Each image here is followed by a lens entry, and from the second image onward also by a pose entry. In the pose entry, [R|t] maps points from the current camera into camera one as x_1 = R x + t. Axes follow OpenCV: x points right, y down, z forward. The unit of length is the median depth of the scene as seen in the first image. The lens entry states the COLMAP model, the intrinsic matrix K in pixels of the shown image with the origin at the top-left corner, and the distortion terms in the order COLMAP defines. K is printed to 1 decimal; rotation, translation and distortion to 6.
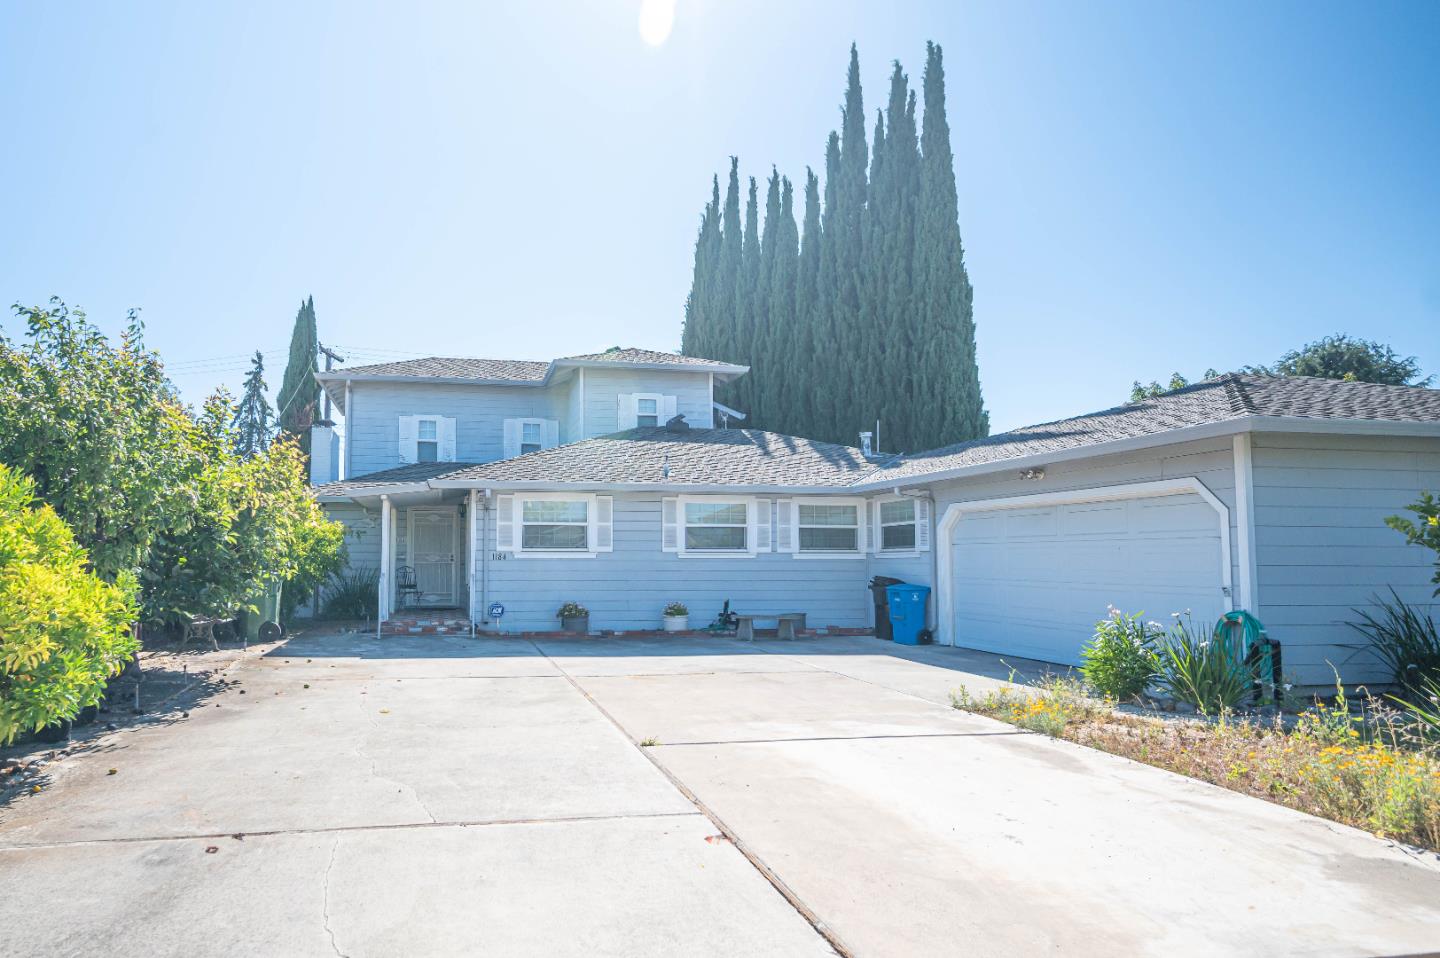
lens RADIAL K [[933.8, 0, 720.0], [0, 933.8, 479.0], [0, 0, 1]] dist [0.001047, 0.001104]
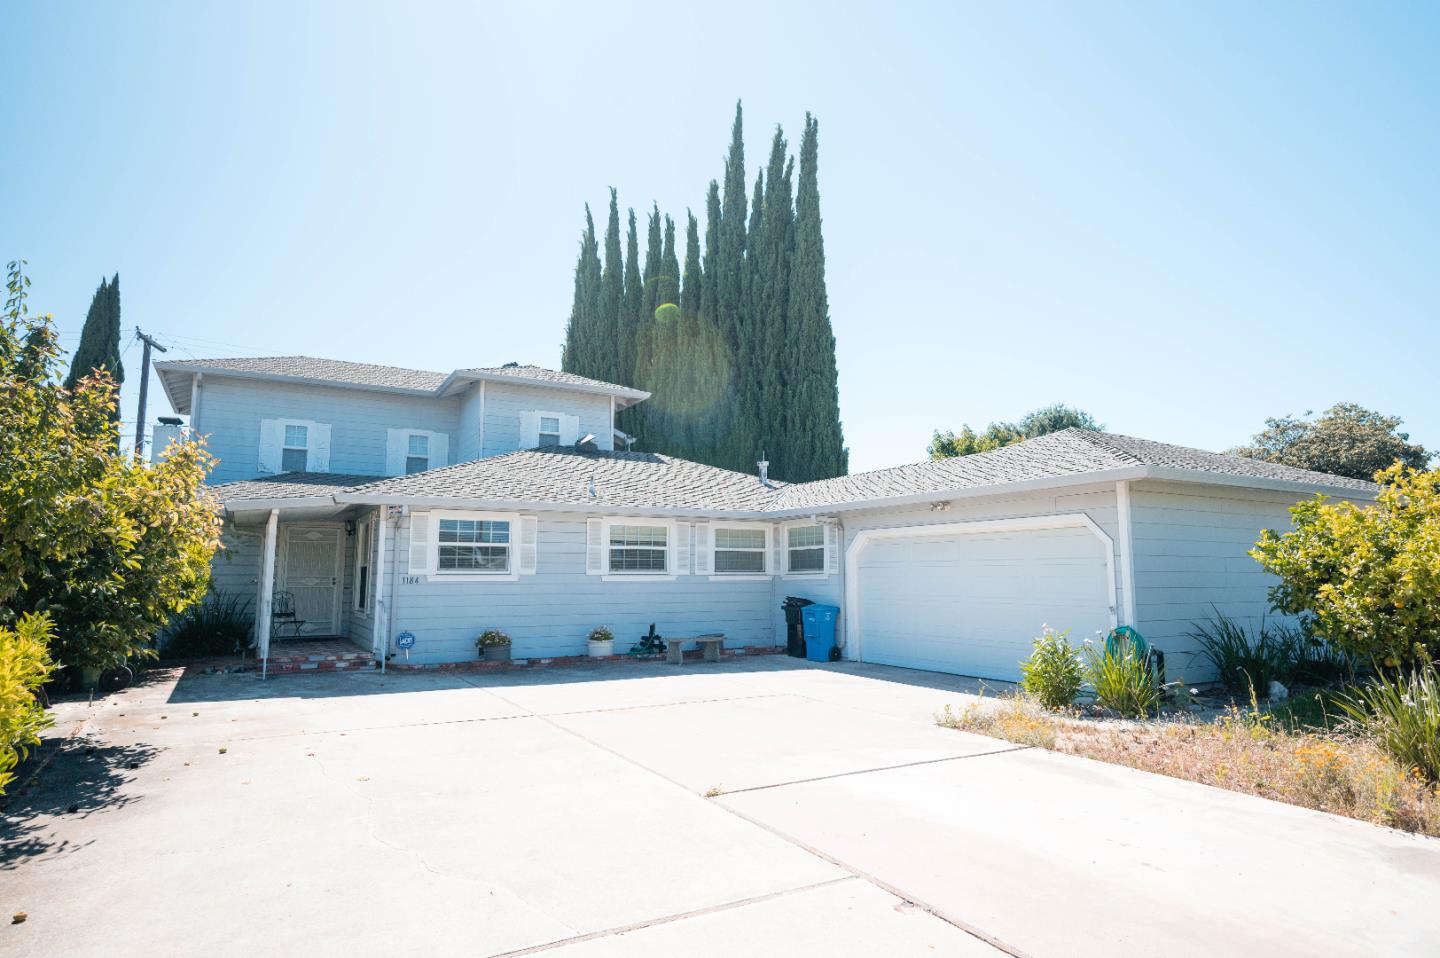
lens RADIAL K [[804.4, 0, 720.0], [0, 804.4, 479.0], [0, 0, 1]] dist [0.002611, -0.000915]
pose [[0.937512, 0.039080, 0.345751, -0.220197], [-0.029797, 0.999040, -0.032126, 0.001040], [-0.346675, 0.019817, 0.937776, 0.158005]]
